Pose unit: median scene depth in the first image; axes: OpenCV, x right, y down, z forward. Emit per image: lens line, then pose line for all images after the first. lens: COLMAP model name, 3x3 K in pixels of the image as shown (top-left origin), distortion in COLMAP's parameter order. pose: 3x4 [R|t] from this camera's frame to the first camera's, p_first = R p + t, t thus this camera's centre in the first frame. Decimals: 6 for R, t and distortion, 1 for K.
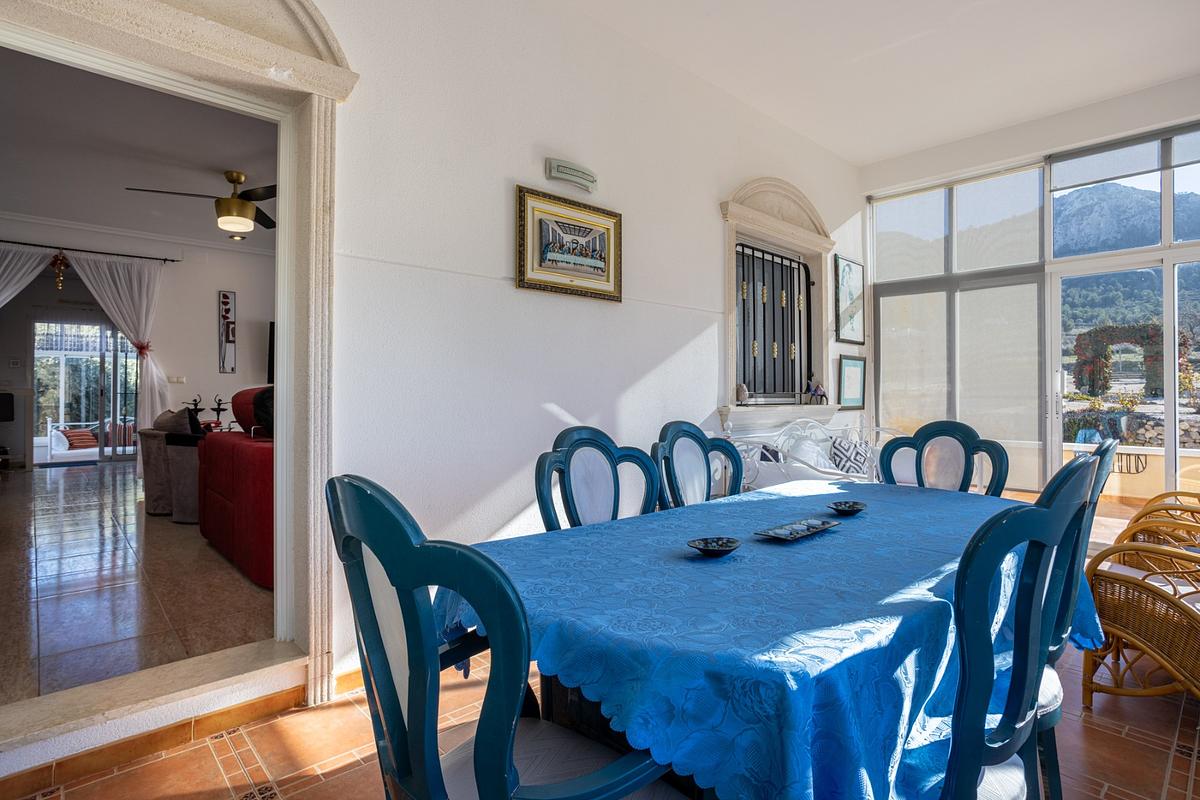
lens RADIAL K [[616.8, 0, 599.7], [0, 616.8, 383.0], [0, 0, 1]] dist [-0.035916, 0.027649]
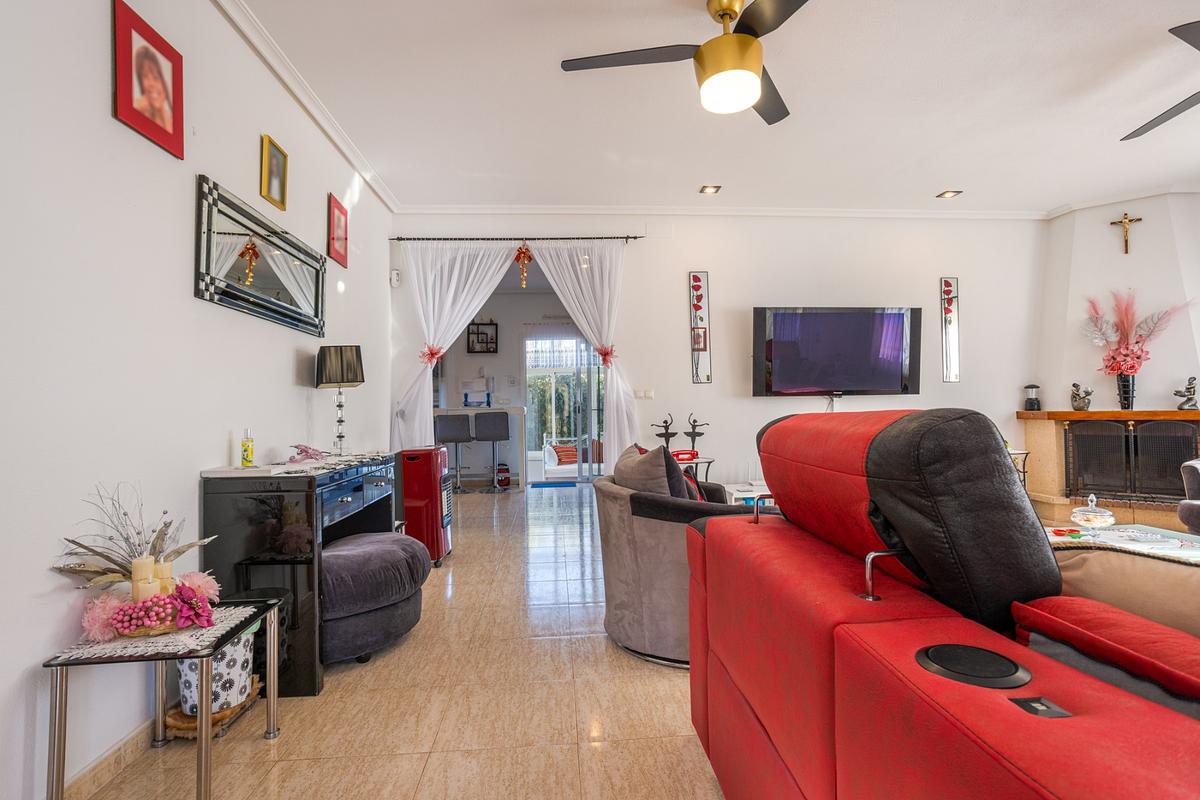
lens RADIAL K [[616.8, 0, 601.1], [0, 616.8, 394.1], [0, 0, 1]] dist [-0.035916, 0.027649]
pose [[0.779810, -0.024803, -0.625525, -0.255173], [0.027603, 0.999605, -0.005225, -0.002983], [0.625408, -0.013192, 0.780187, 0.367862]]
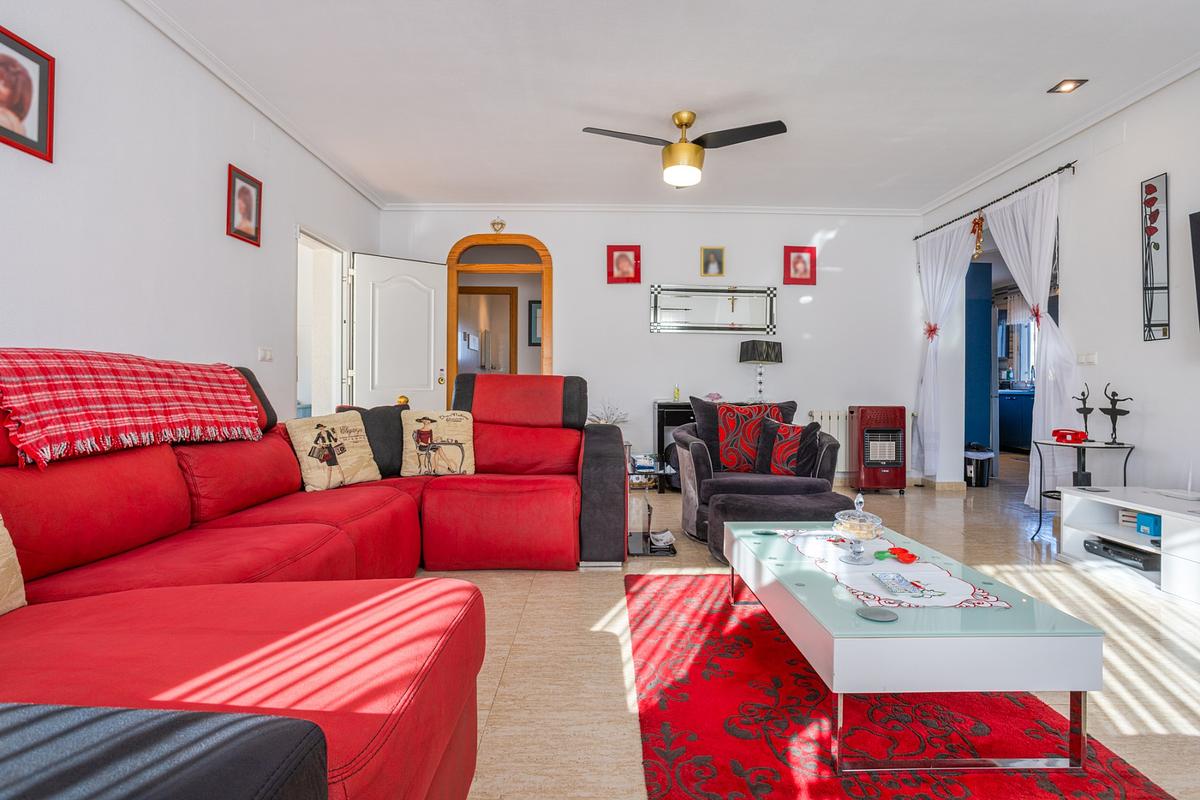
lens RADIAL K [[616.8, 0, 605.3], [0, 616.8, 390.0], [0, 0, 1]] dist [-0.035916, 0.027649]
pose [[-0.673872, 0.001971, -0.738846, 0.067946], [0.010205, 0.999926, -0.006640, 0.024319], [0.738778, -0.012014, -0.673842, 1.049897]]
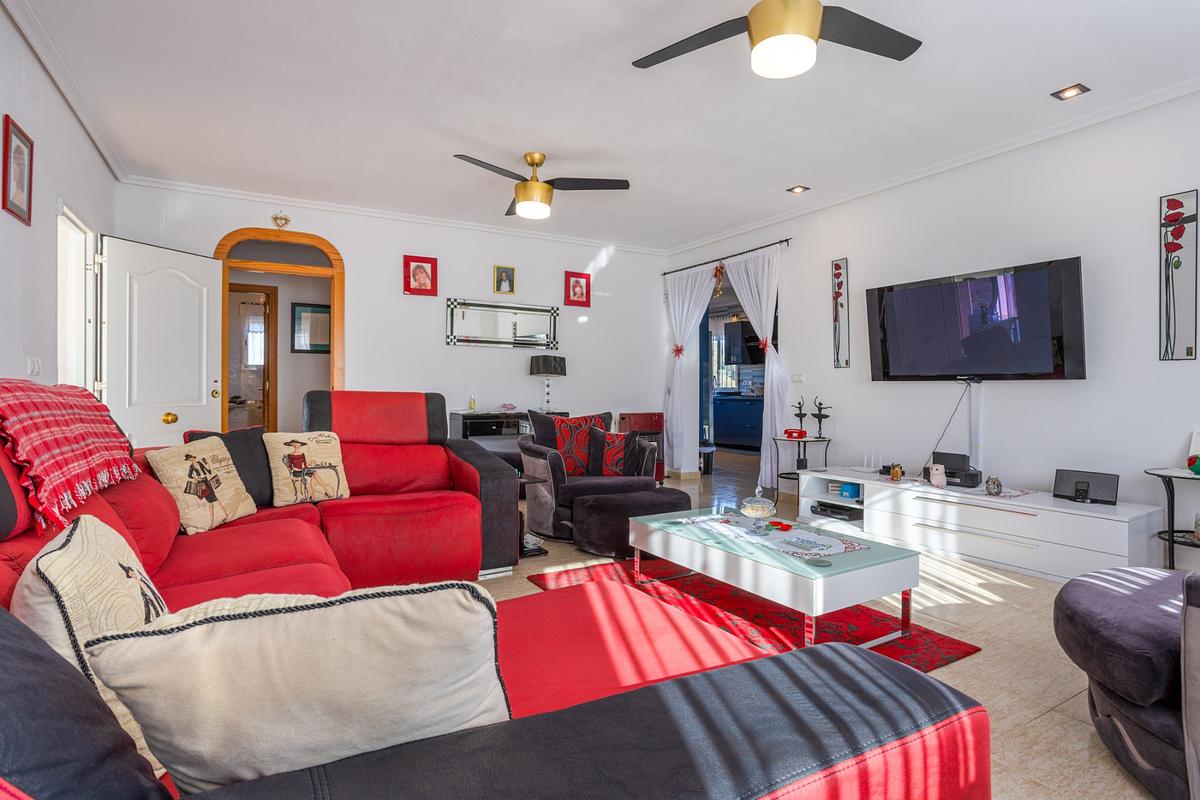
lens RADIAL K [[616.8, 0, 604.2], [0, 616.8, 390.9], [0, 0, 1]] dist [-0.035916, 0.027649]
pose [[-0.219141, 0.003639, -0.975686, 0.200637], [0.016476, 0.999864, 0.000028, 0.007694], [0.975554, -0.016069, -0.219171, 0.921148]]
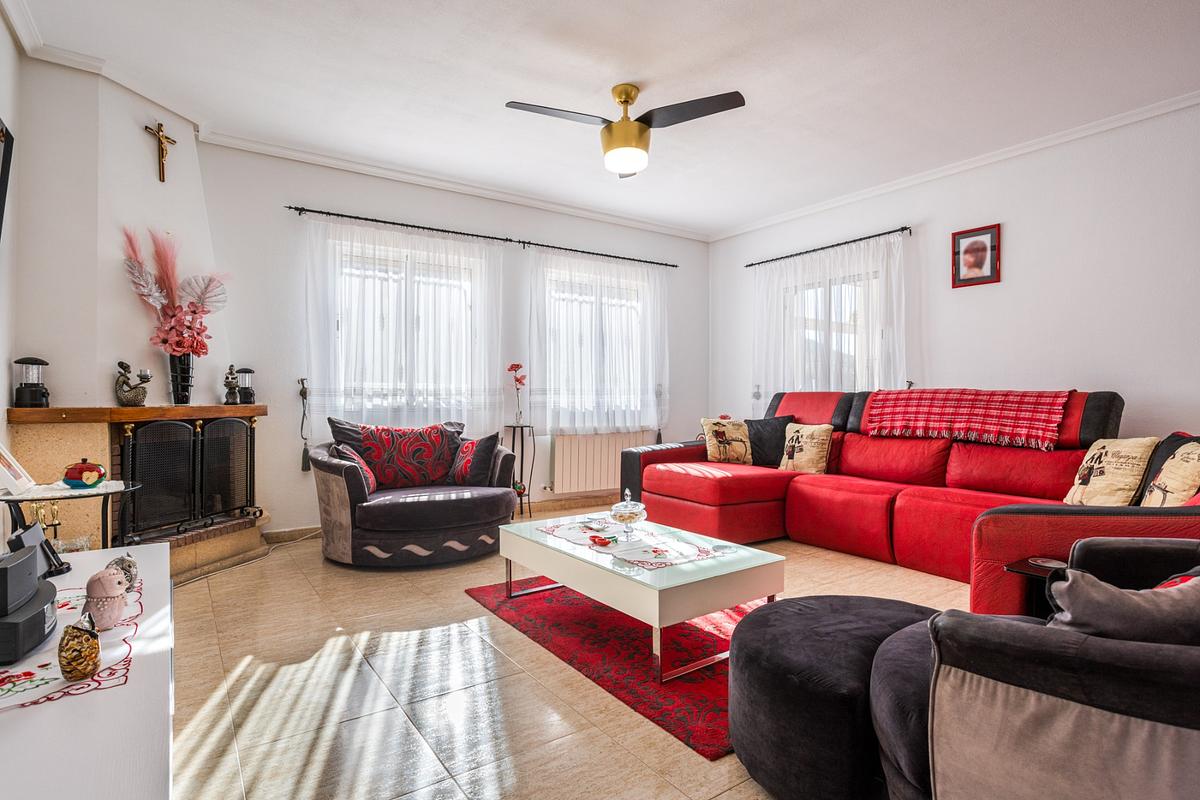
lens RADIAL K [[616.8, 0, 590.5], [0, 616.8, 401.4], [0, 0, 1]] dist [-0.035916, 0.027649]
pose [[0.136478, -0.005992, 0.990625, -0.674220], [-0.020575, 0.999749, 0.008882, 0.014288], [-0.990429, -0.021594, 0.136321, 0.902767]]
